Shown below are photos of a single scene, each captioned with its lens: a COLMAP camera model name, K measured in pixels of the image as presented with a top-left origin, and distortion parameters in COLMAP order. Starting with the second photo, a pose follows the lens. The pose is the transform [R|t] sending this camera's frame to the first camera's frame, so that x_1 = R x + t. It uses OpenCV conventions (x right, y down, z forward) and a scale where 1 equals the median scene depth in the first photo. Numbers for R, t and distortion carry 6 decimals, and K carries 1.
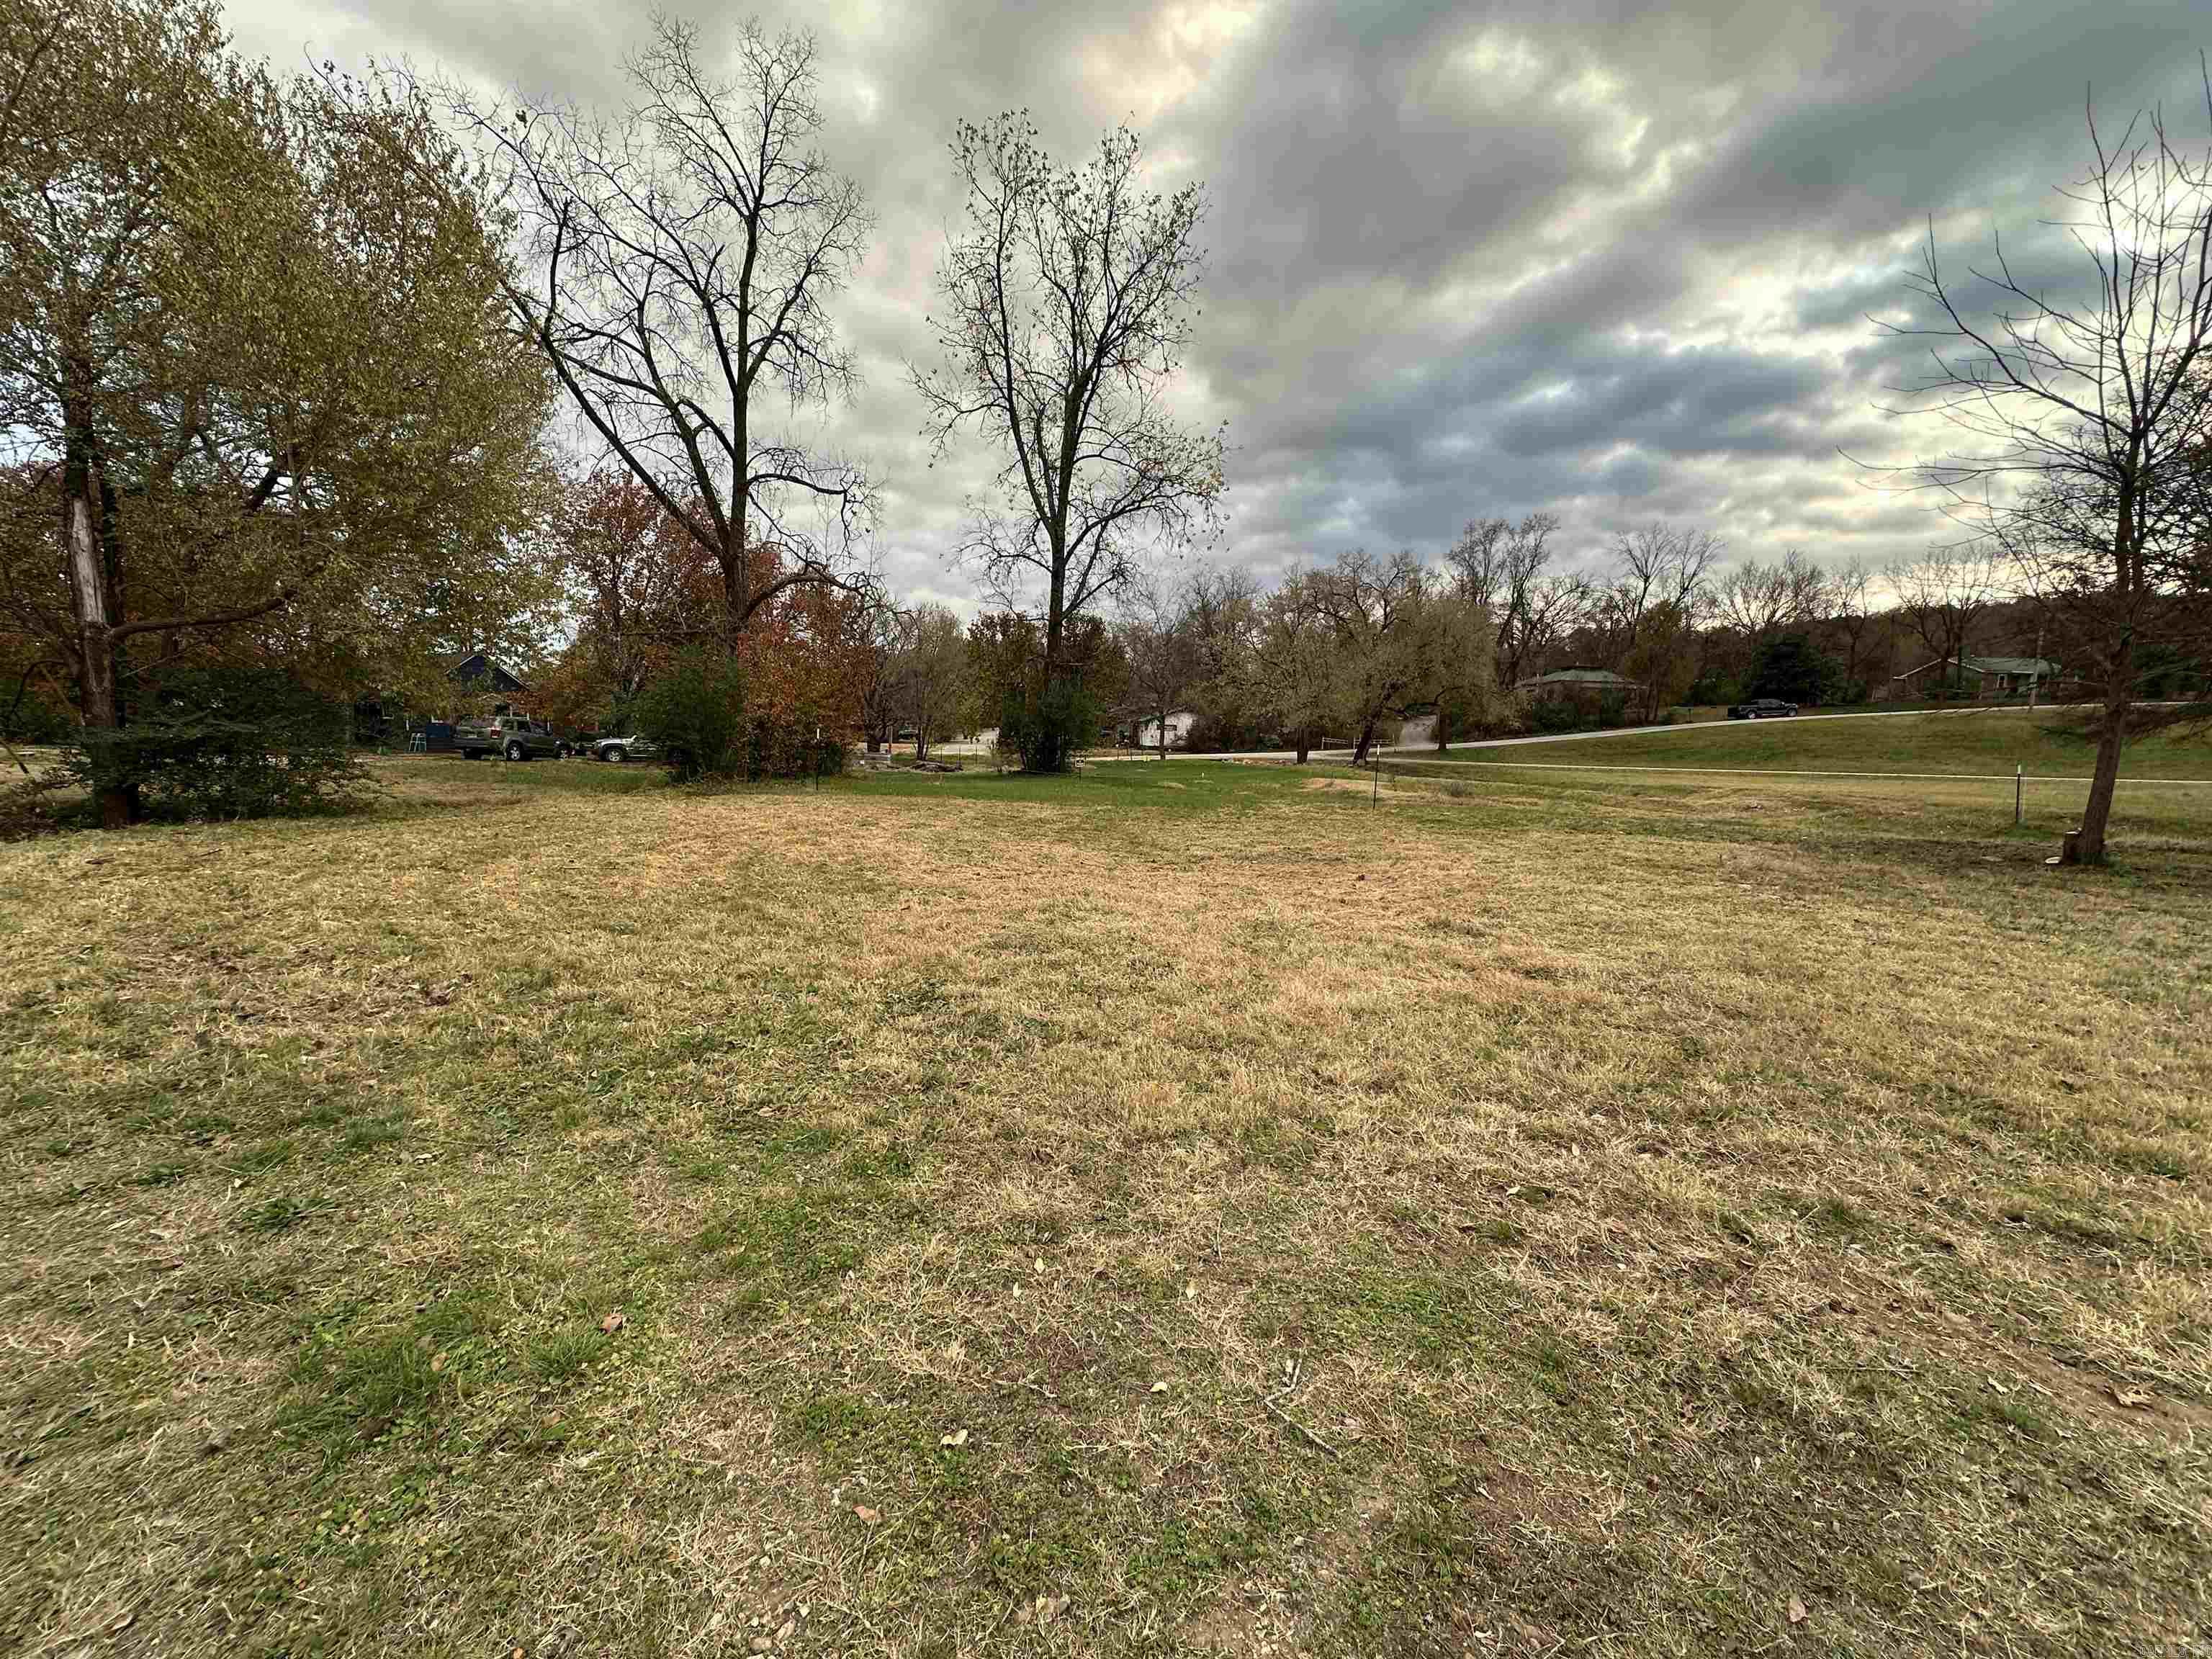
lens RADIAL K [[886.5, 0, 1105.4], [0, 886.5, 826.1], [0, 0, 1]] dist [0.001312, -0.000306]
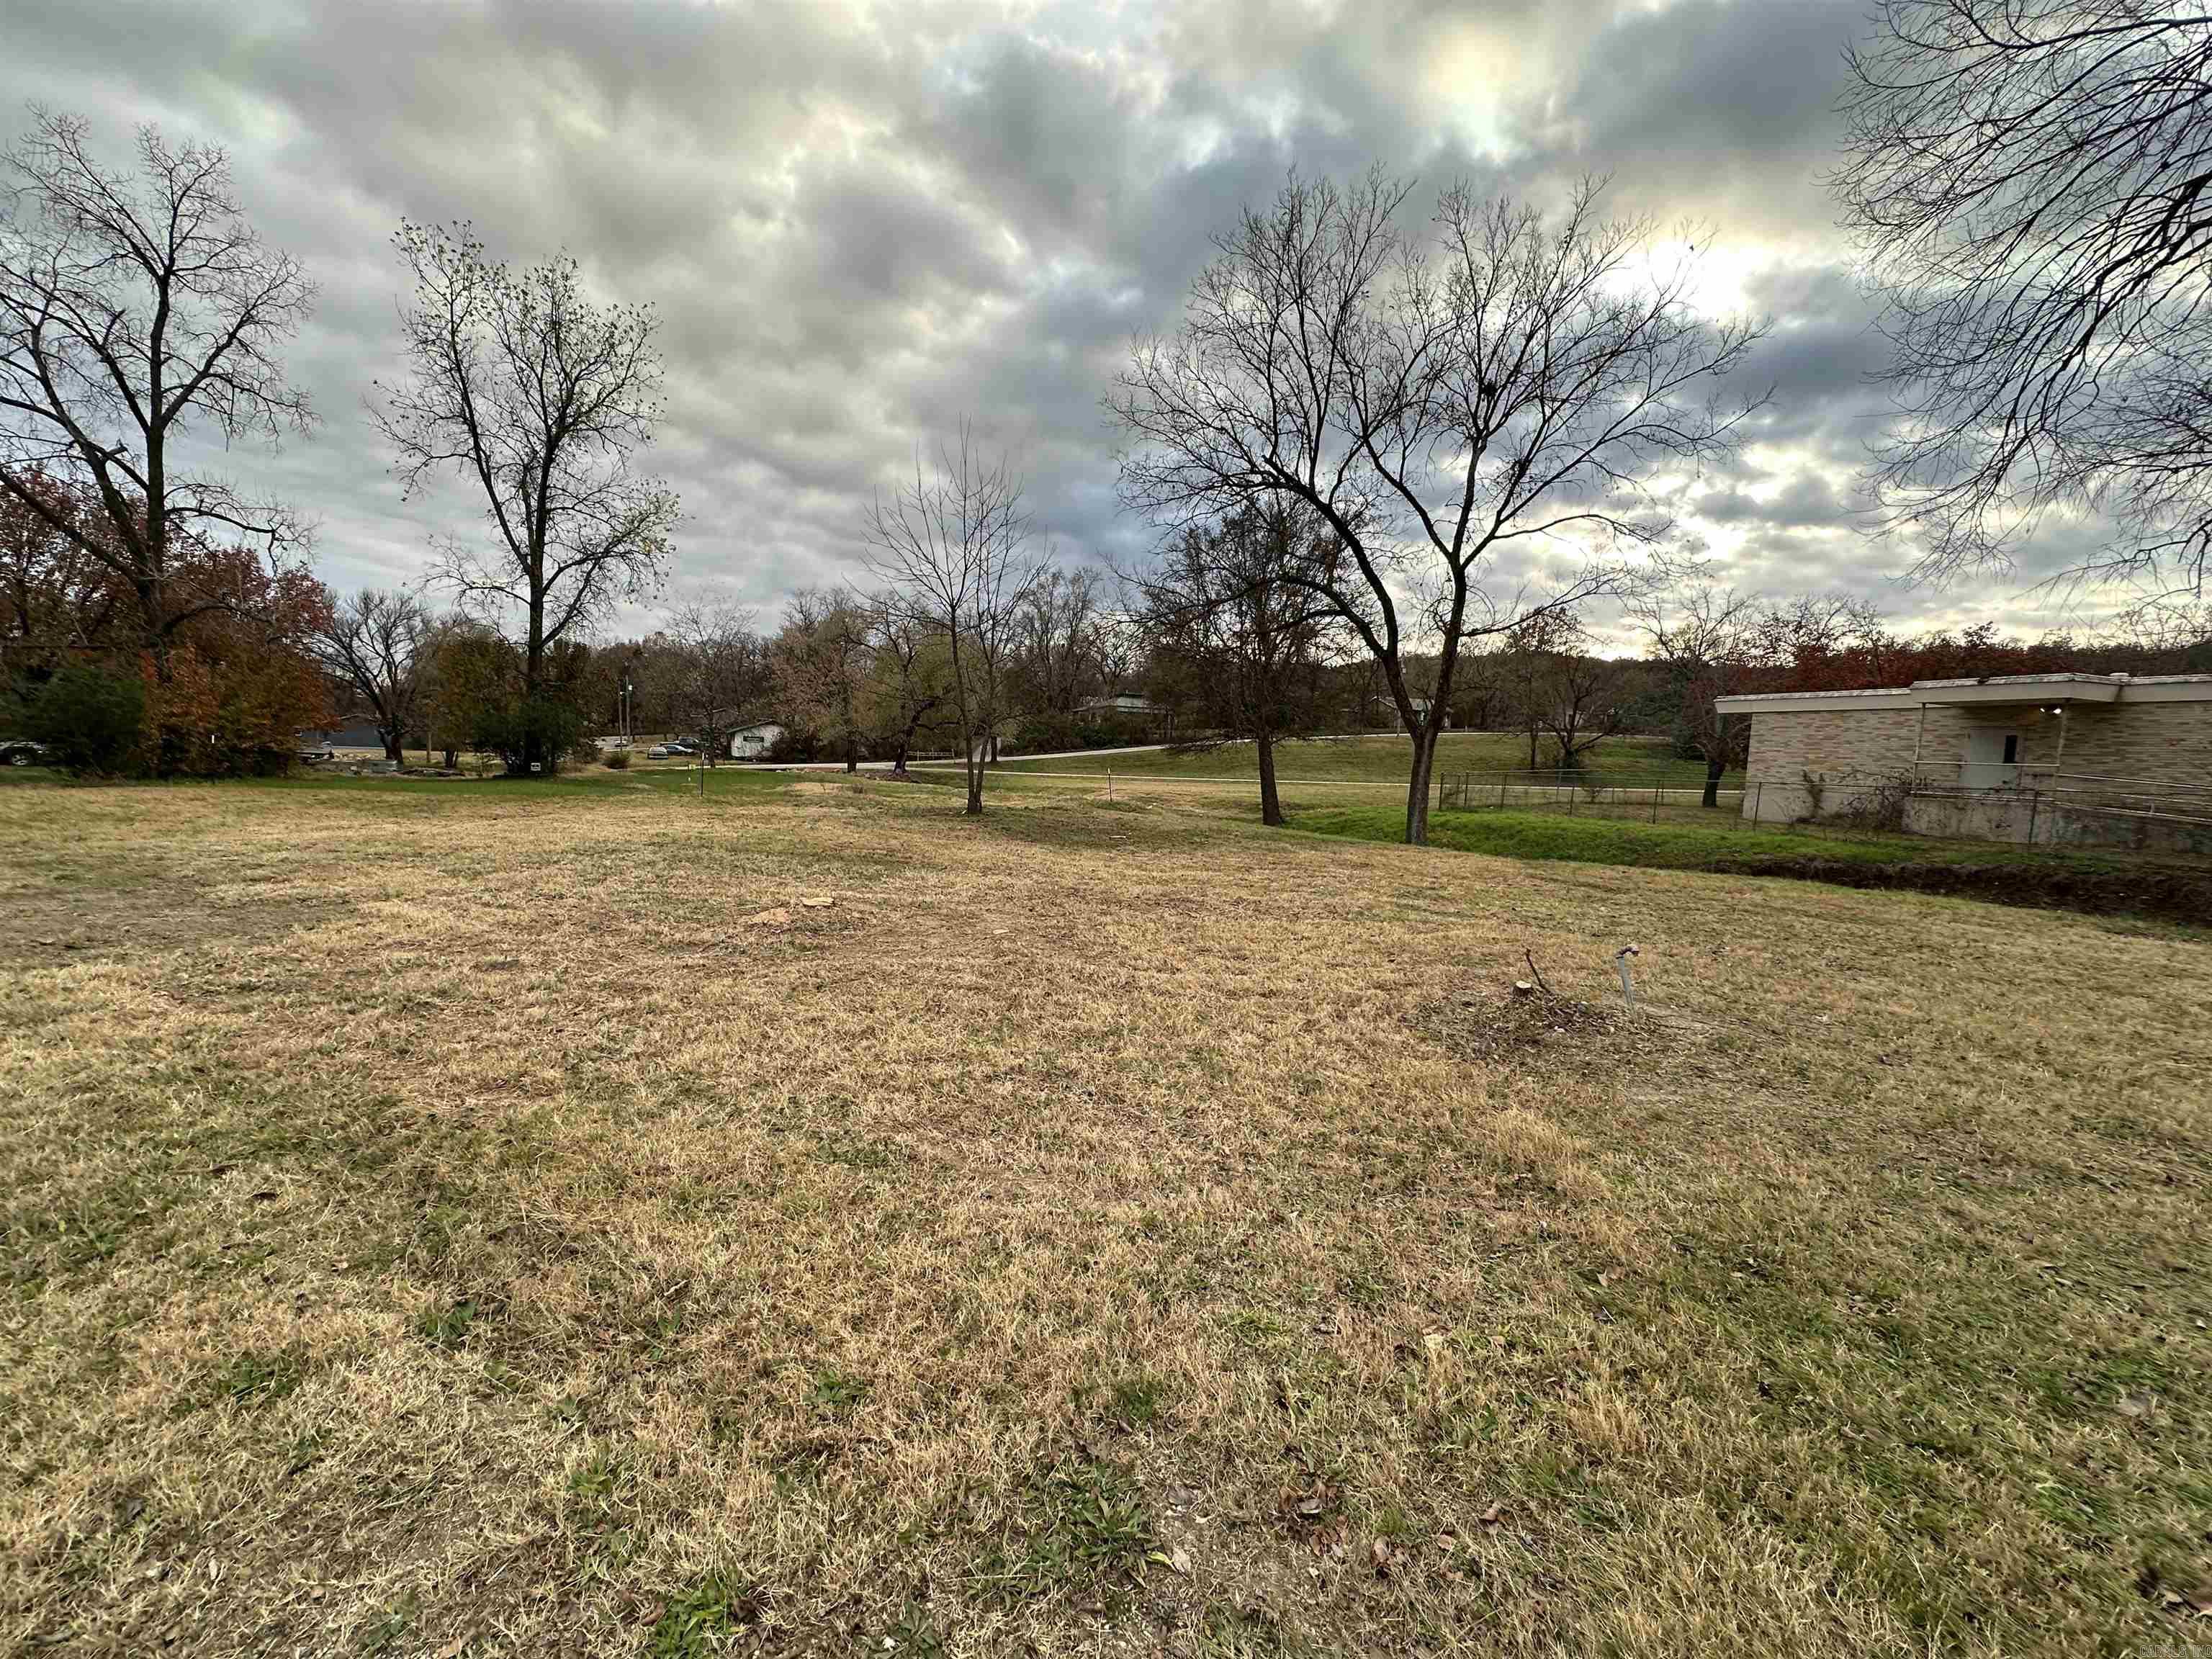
lens RADIAL K [[886.5, 0, 1108.0], [0, 886.5, 827.7], [0, 0, 1]] dist [0.001312, -0.000306]
pose [[0.937588, -0.019215, 0.347217, 0.239914], [0.023661, 0.999683, -0.008569, 0.034076], [-0.346942, 0.016249, 0.937746, -0.344748]]
